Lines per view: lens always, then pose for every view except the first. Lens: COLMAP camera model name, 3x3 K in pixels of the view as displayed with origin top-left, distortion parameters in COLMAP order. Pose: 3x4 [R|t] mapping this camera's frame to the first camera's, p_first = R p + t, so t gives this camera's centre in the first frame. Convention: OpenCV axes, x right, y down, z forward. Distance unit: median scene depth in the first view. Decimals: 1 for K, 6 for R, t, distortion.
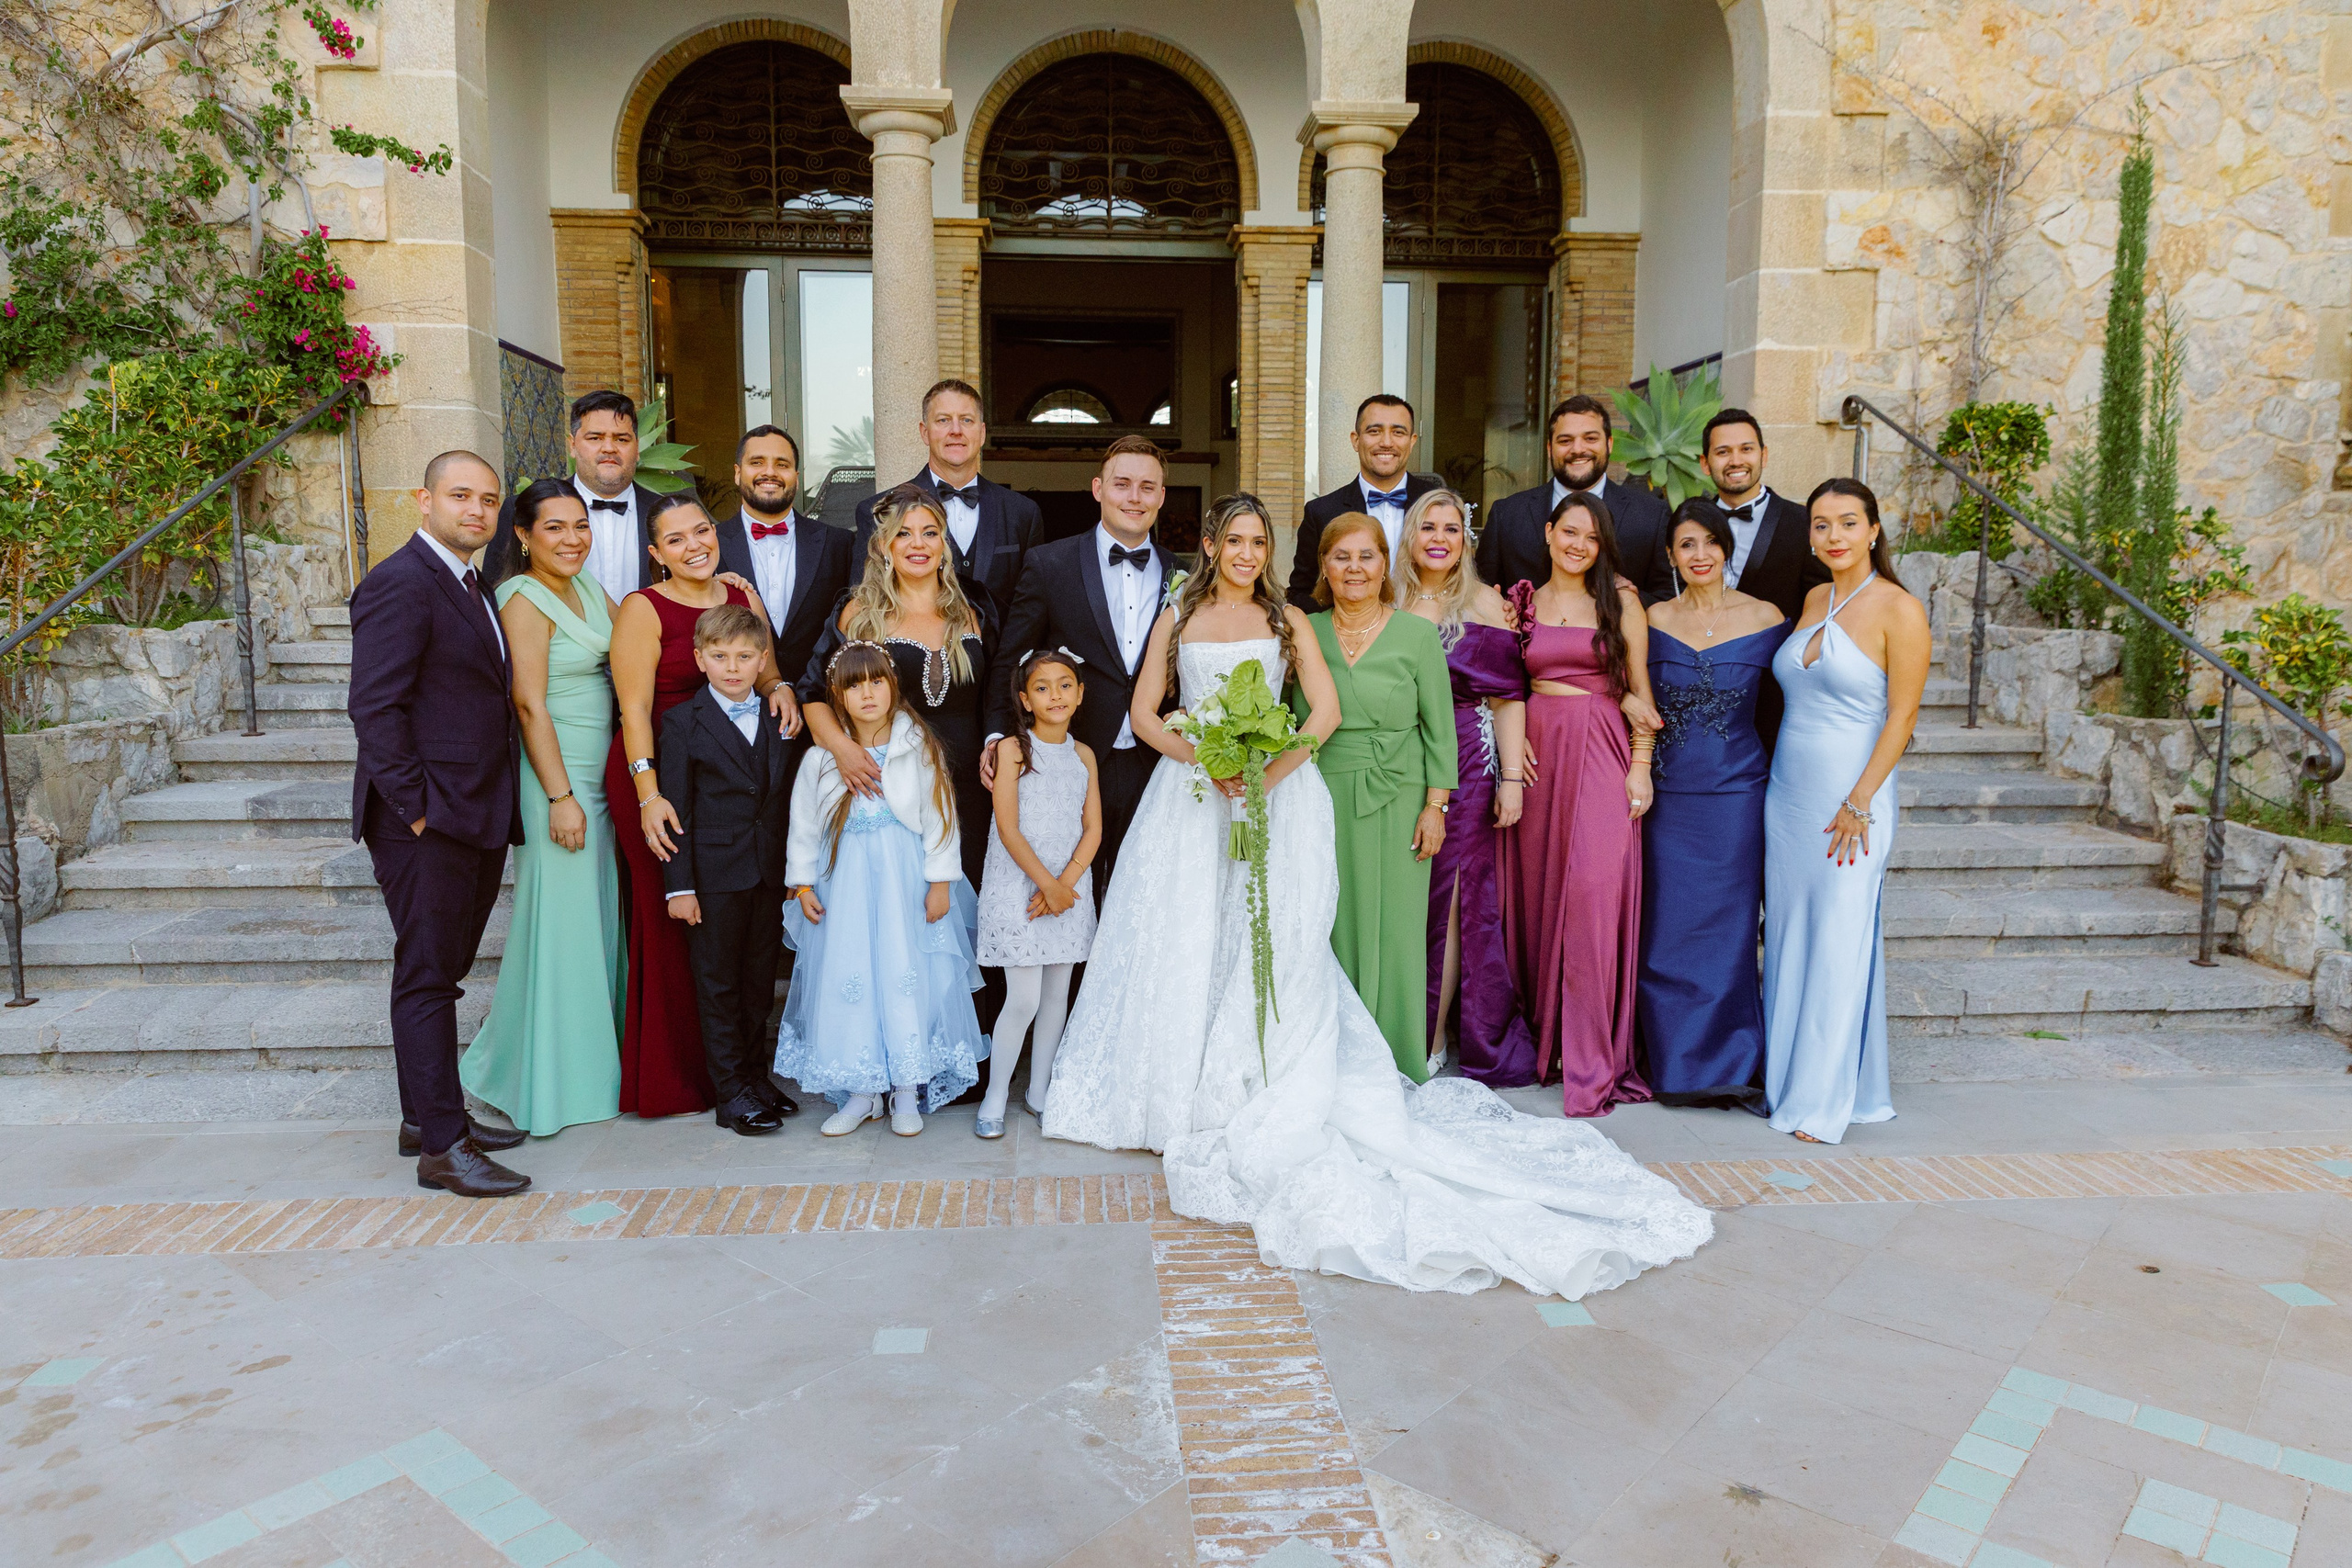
lens RADIAL K [[1574.9, 0, 1178.9], [0, 1574.9, 771.3], [0, 0, 1]] dist [0.004279, -0.000101]
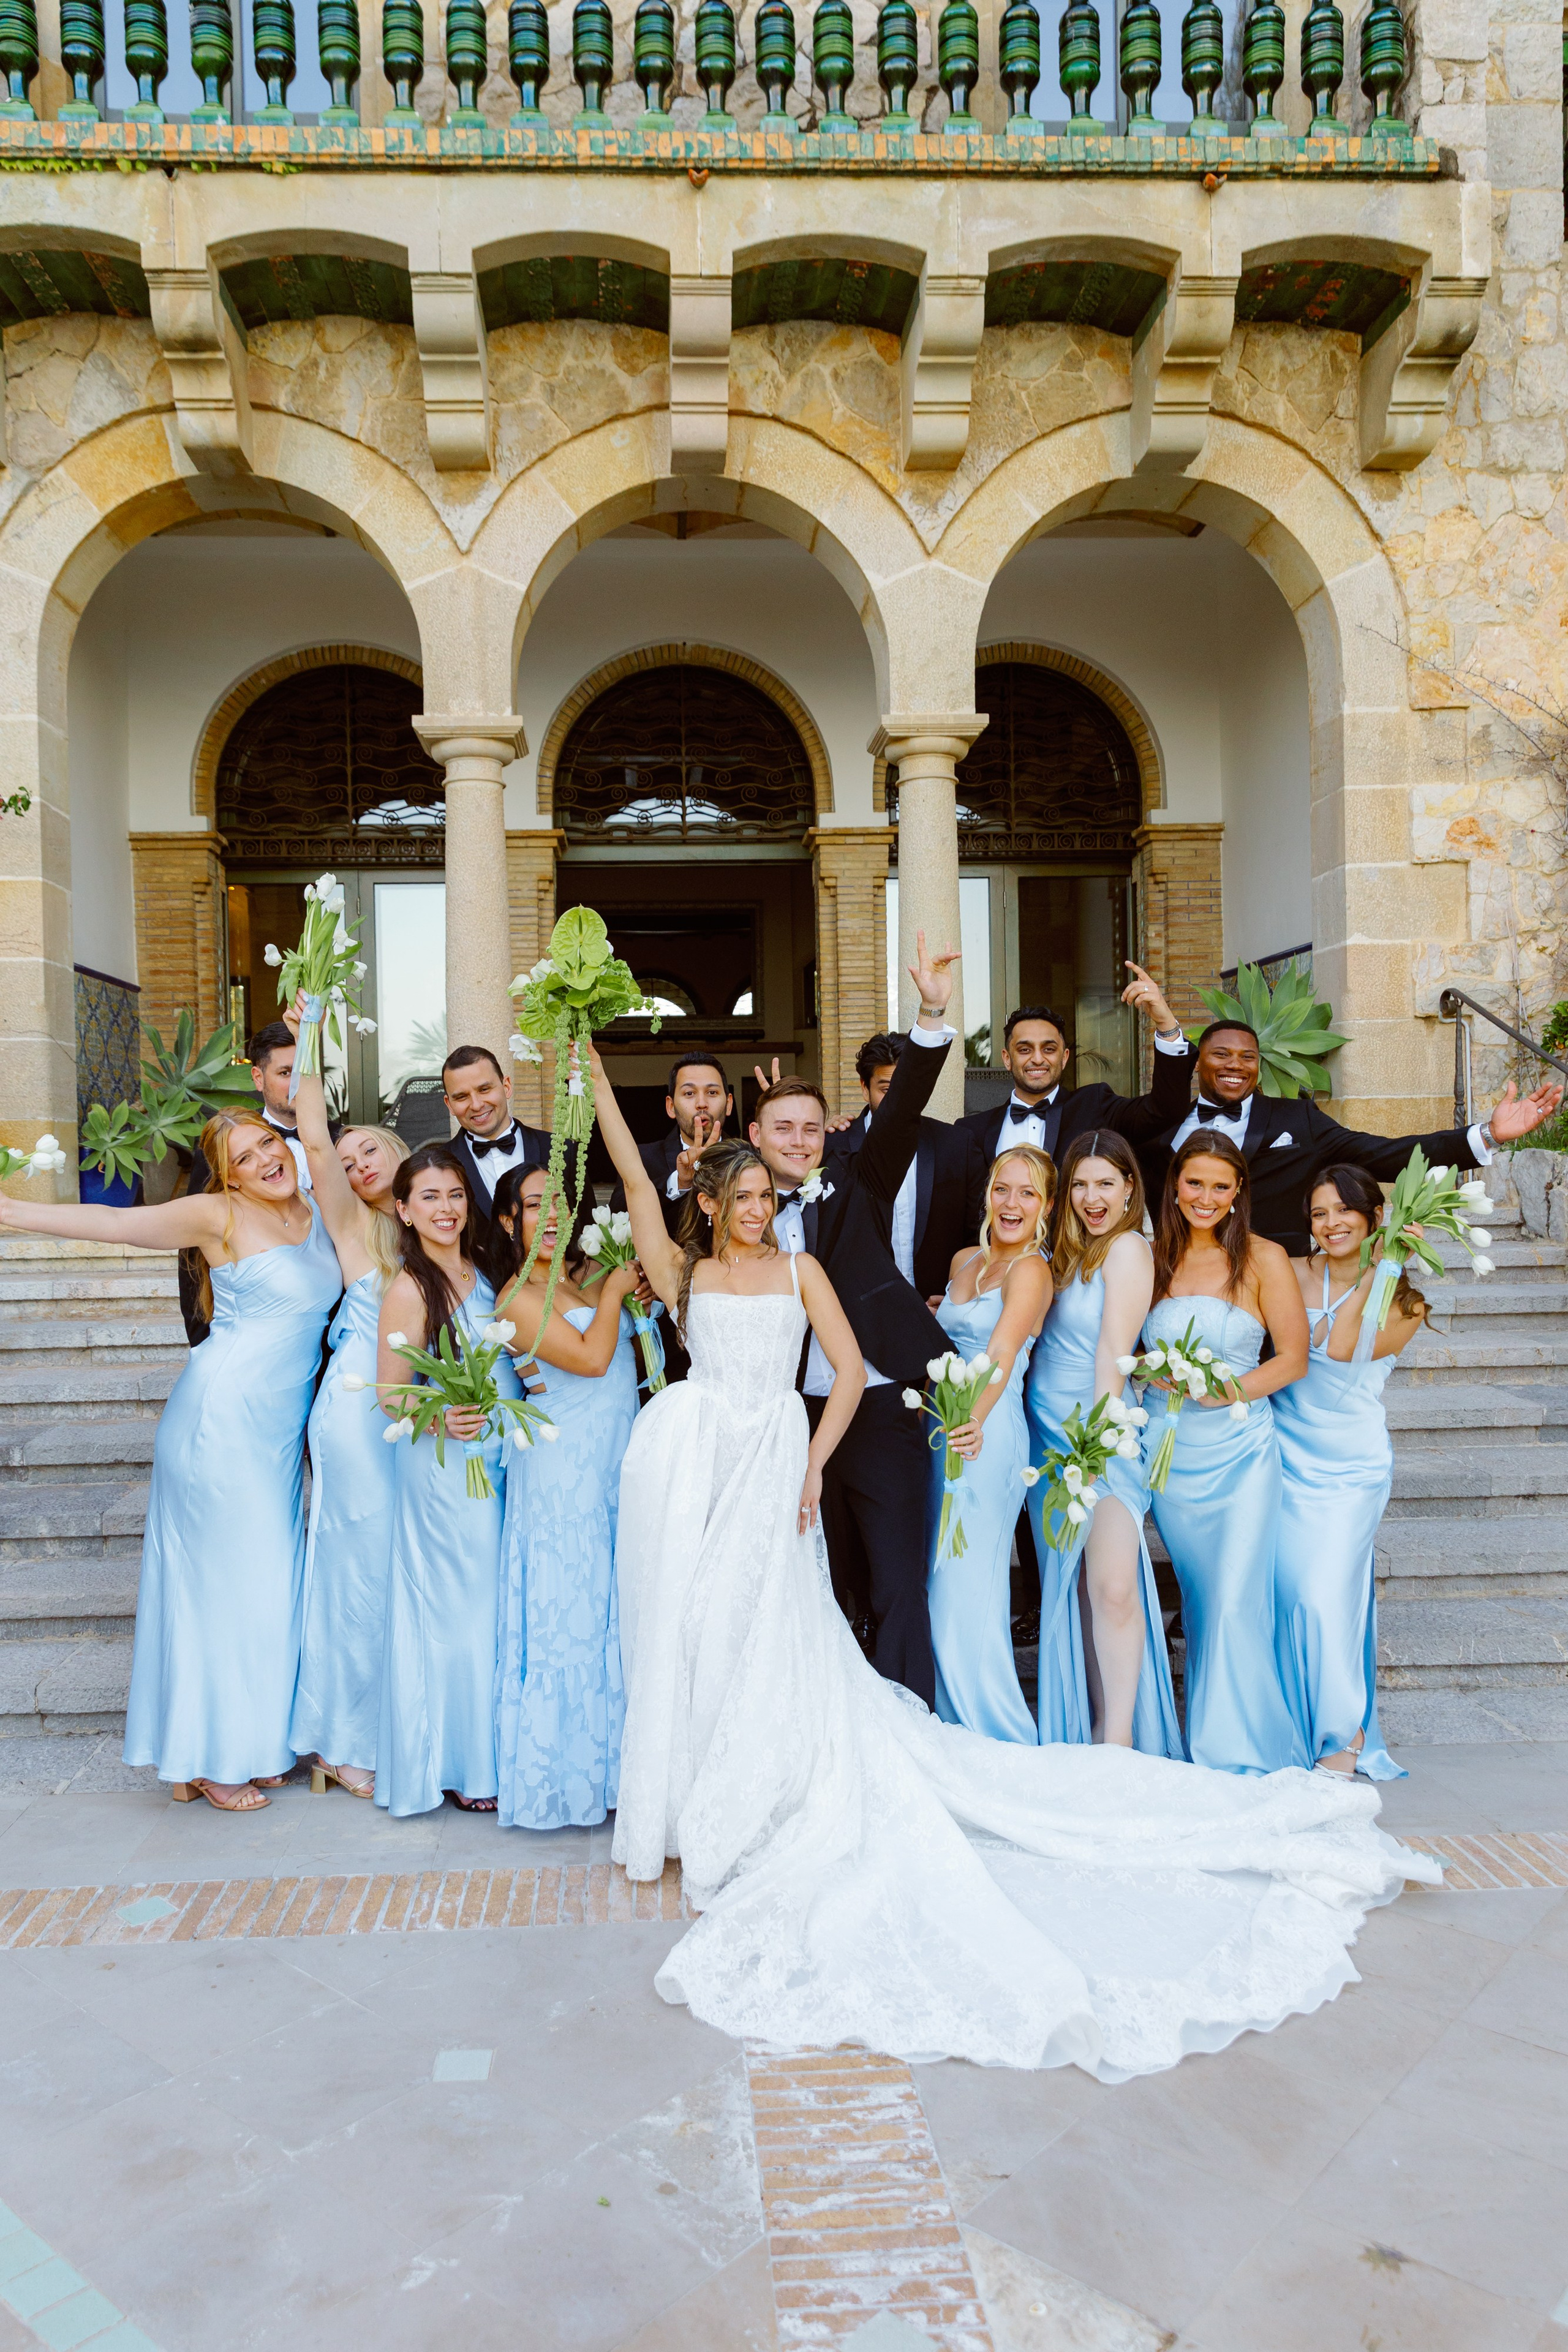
lens RADIAL K [[1635.2, 0, 712.5], [0, 1635.2, 1191.5], [0, 0, 1]] dist [0.010131, -0.006083]
pose [[0.999161, -0.022068, -0.034499, 0.006811], [0.018464, 0.994663, -0.101516, -0.022135], [0.036555, 0.100794, 0.994236, -0.005194]]
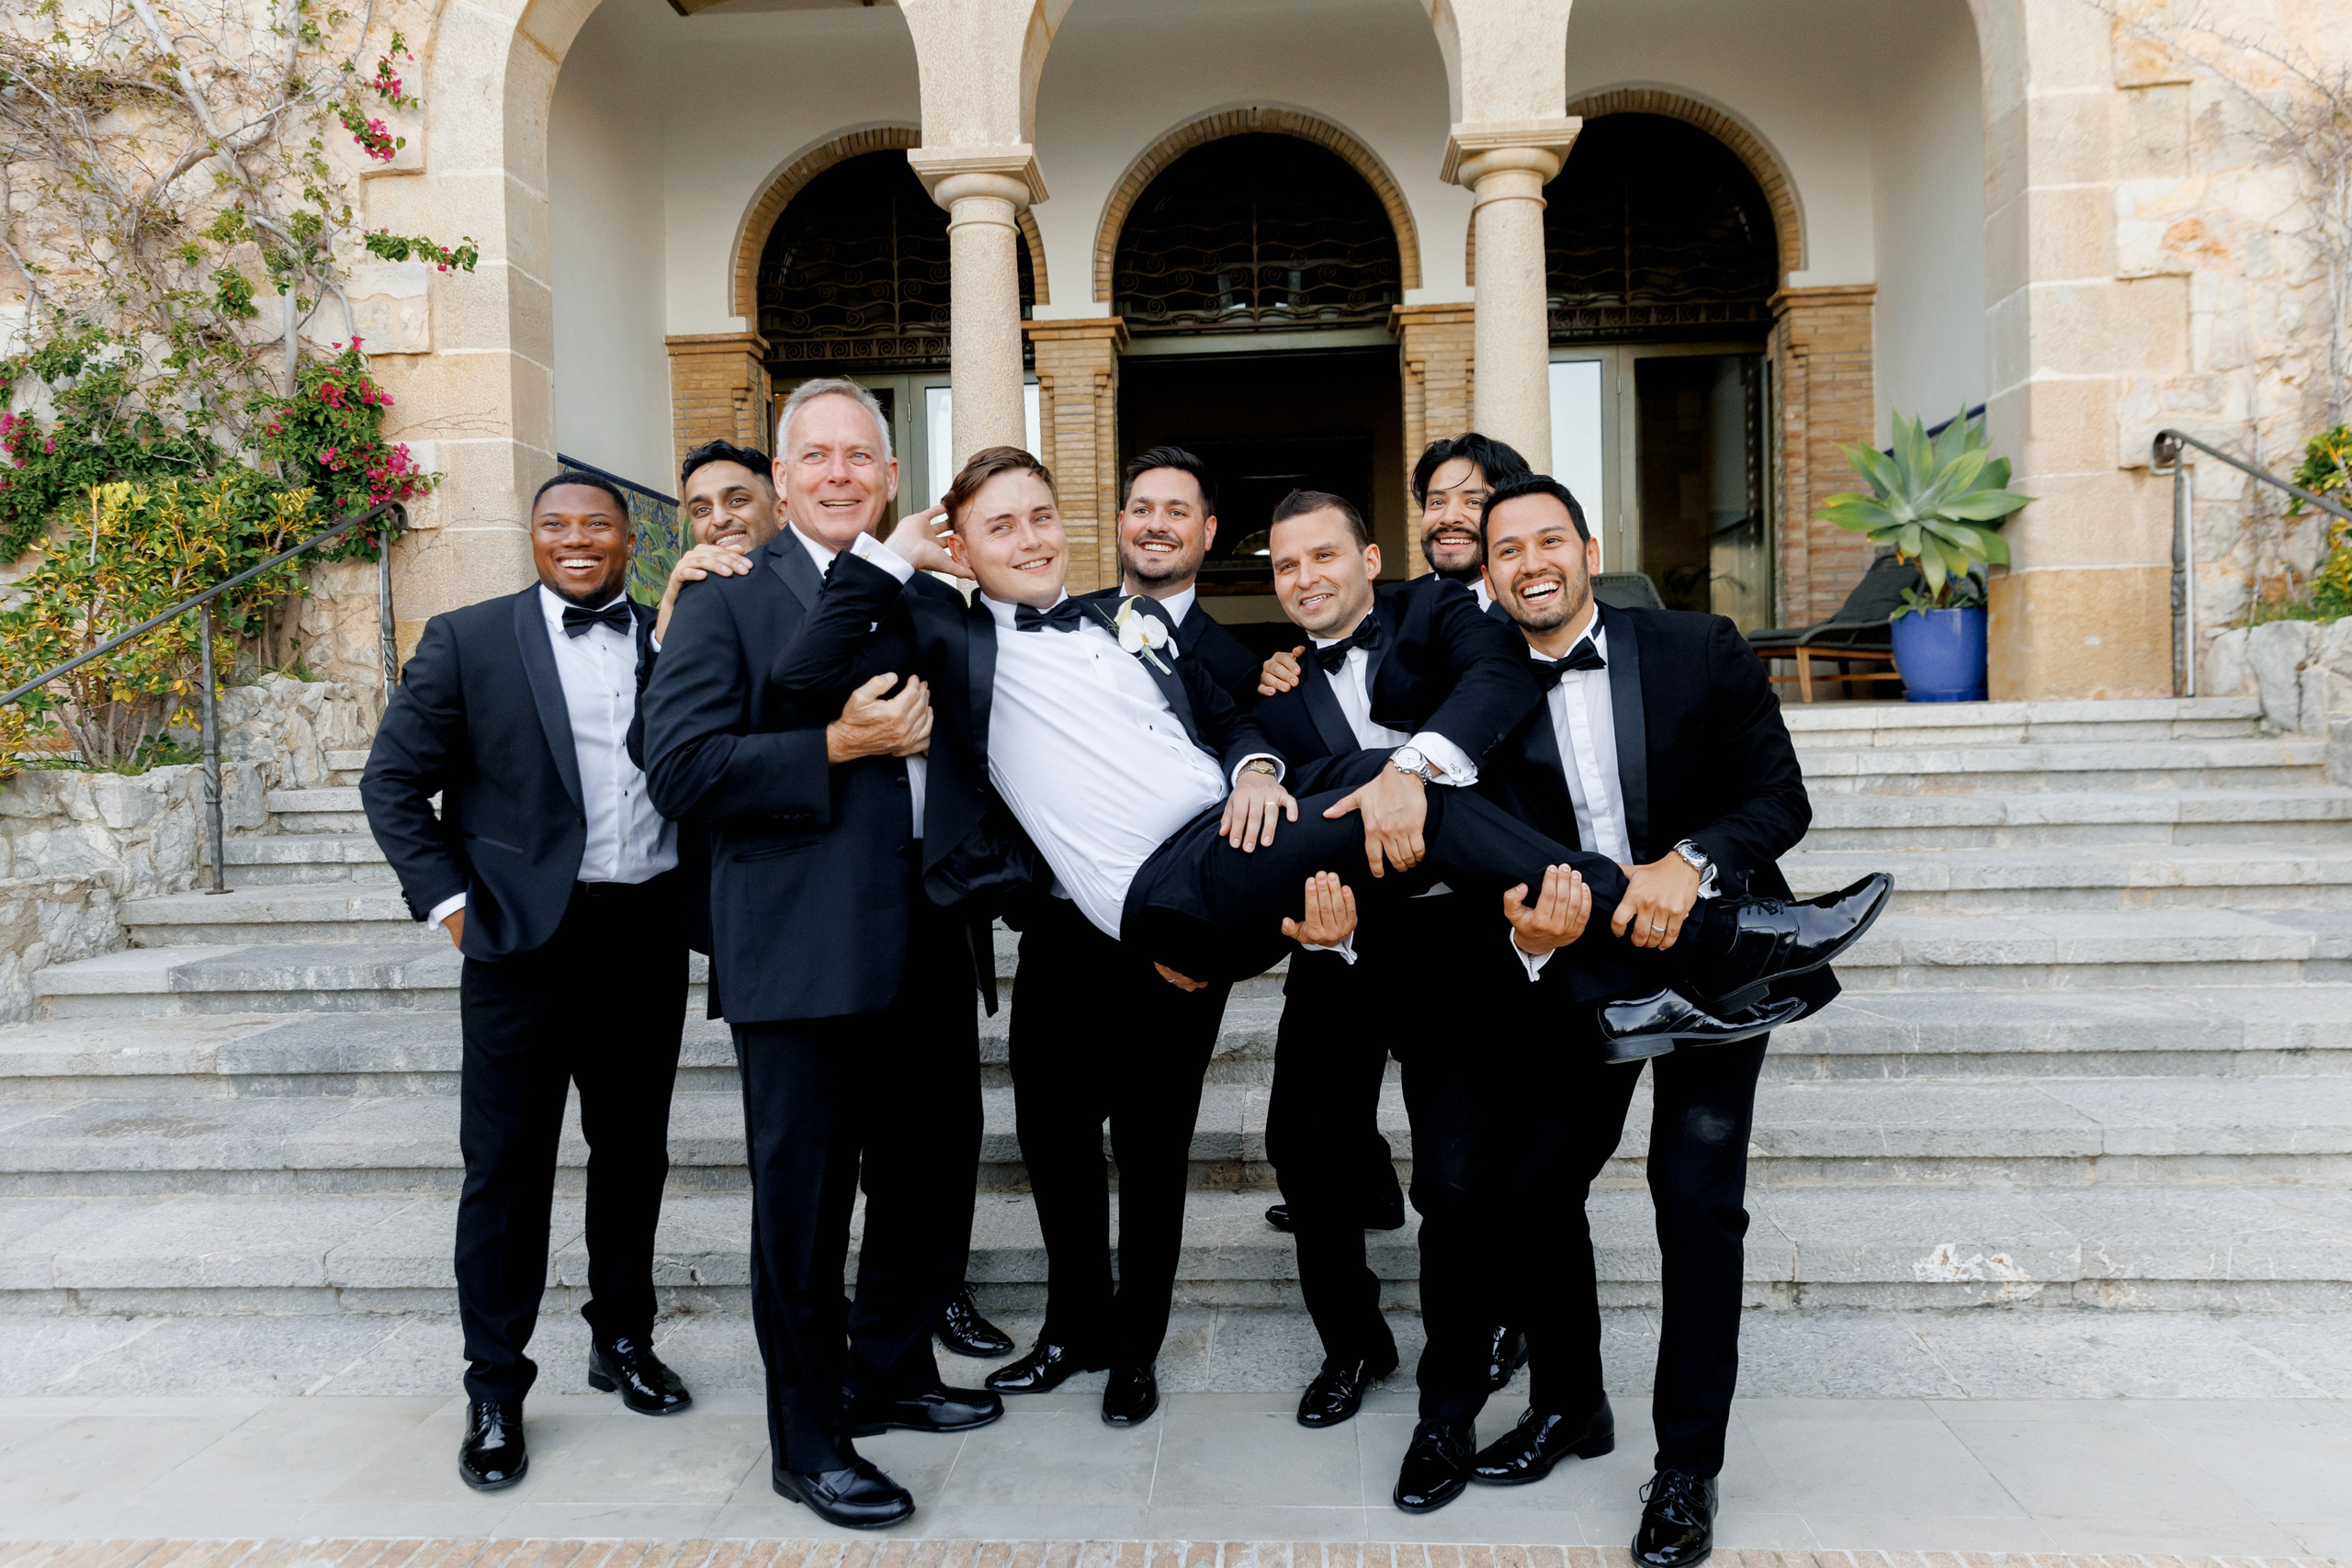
lens RADIAL K [[1583.1, 0, 1181.7], [0, 1583.1, 782.6], [0, 0, 1]] dist [0.007030, -0.002589]
pose [[0.988834, -0.025161, -0.146884, 0.059662], [0.011869, 0.995810, -0.090677, 0.001694], [0.148550, 0.087921, 0.984989, 0.179172]]
